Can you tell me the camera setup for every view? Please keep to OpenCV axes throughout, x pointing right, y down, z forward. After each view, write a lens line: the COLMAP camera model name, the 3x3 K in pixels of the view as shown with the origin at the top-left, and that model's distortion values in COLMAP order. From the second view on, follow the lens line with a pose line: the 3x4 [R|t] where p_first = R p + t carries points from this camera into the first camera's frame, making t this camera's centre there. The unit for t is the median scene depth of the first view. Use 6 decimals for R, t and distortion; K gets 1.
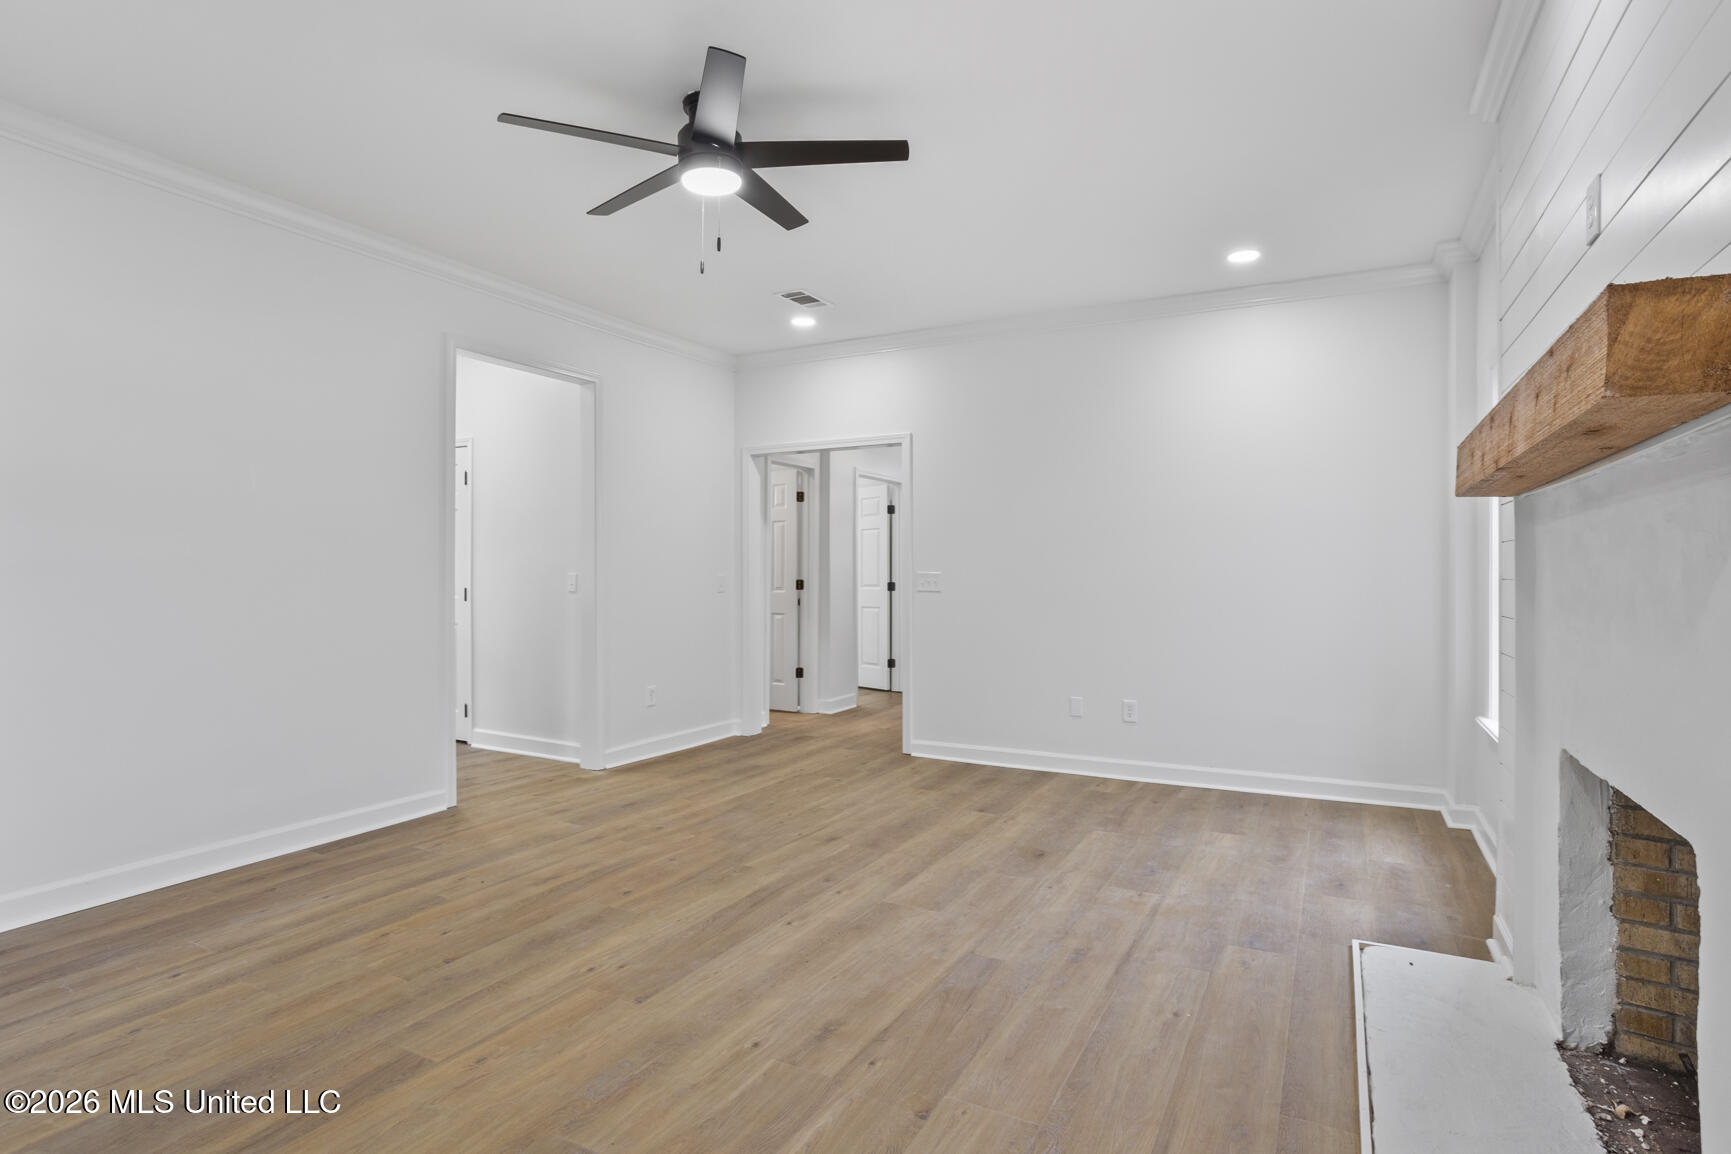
lens RADIAL K [[858.4, 0, 865.5], [0, 858.4, 577.0], [0, 0, 1]] dist [0.000595, 0.000140]
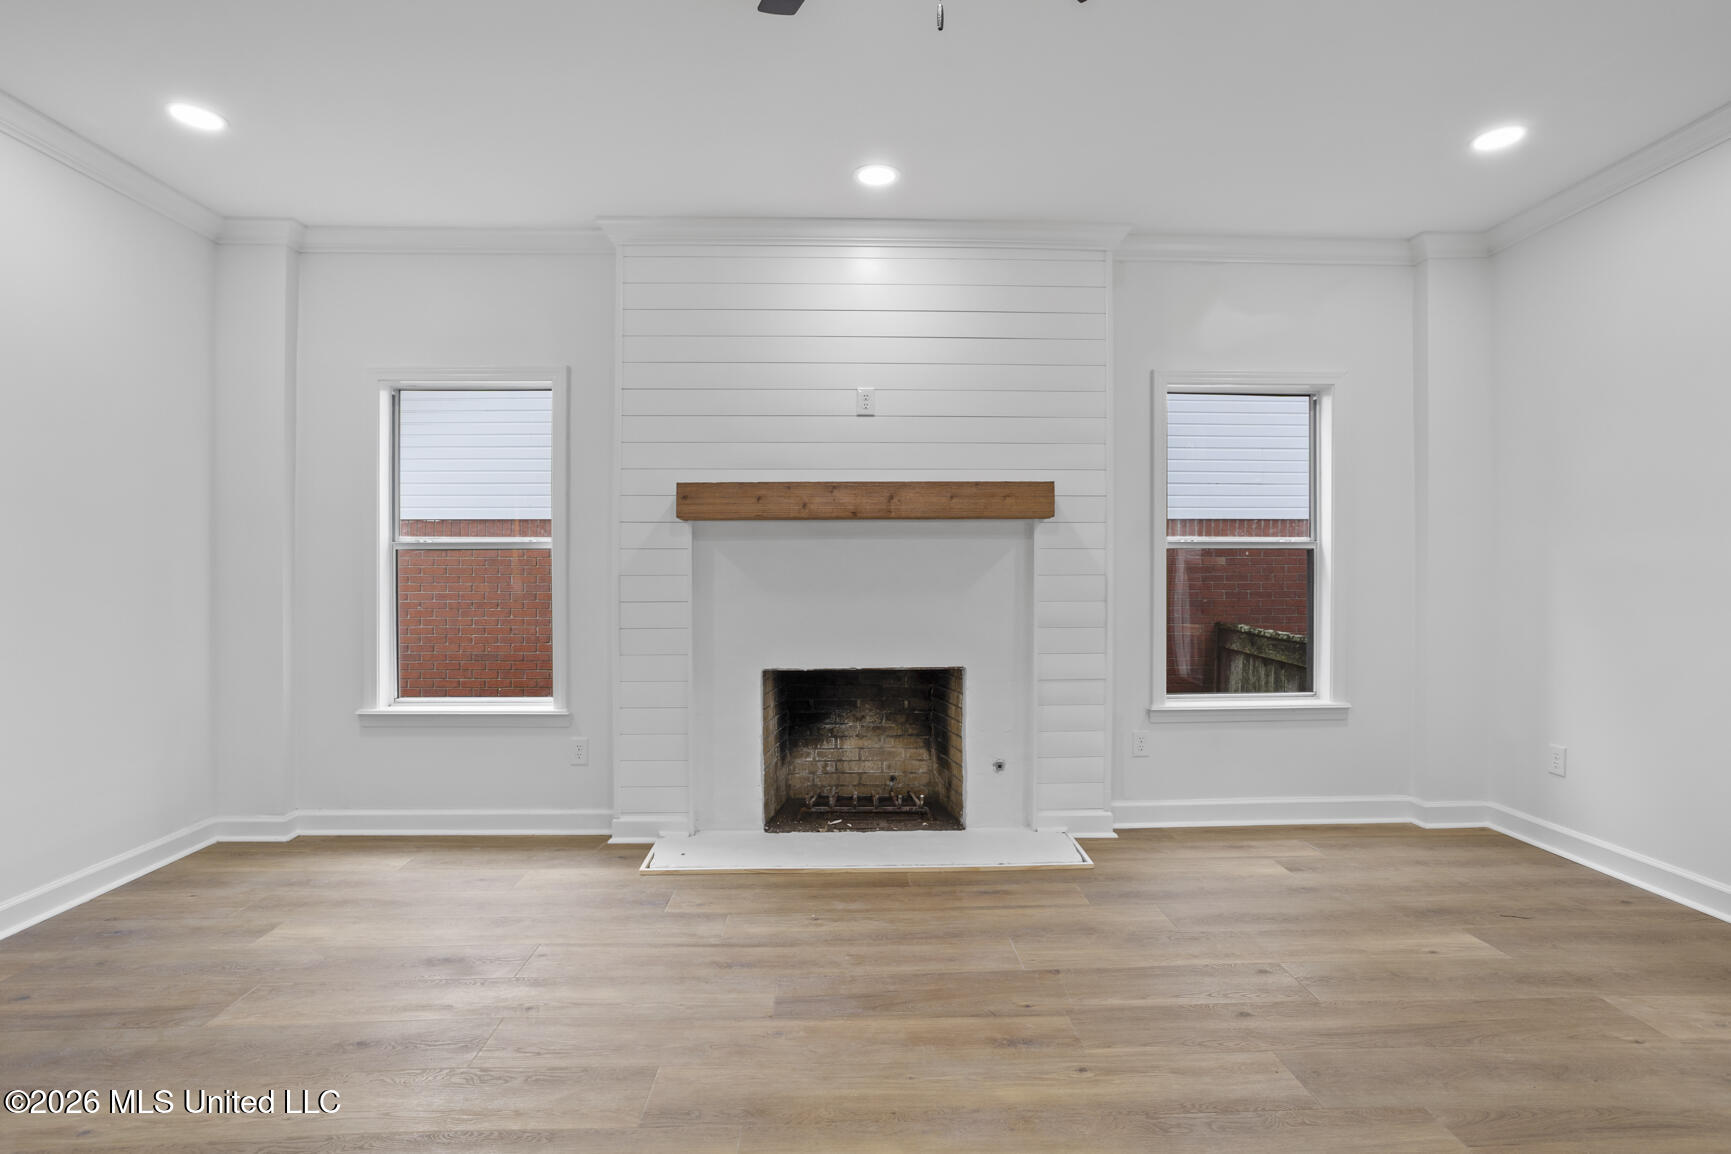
lens RADIAL K [[858.4, 0, 865.5], [0, 858.4, 577.0], [0, 0, 1]] dist [0.000595, 0.000140]
pose [[-0.507811, -0.004369, 0.861458, -0.713491], [0.004977, 0.999956, 0.008006, -0.005638], [-0.861454, 0.008353, -0.507766, 1.466667]]
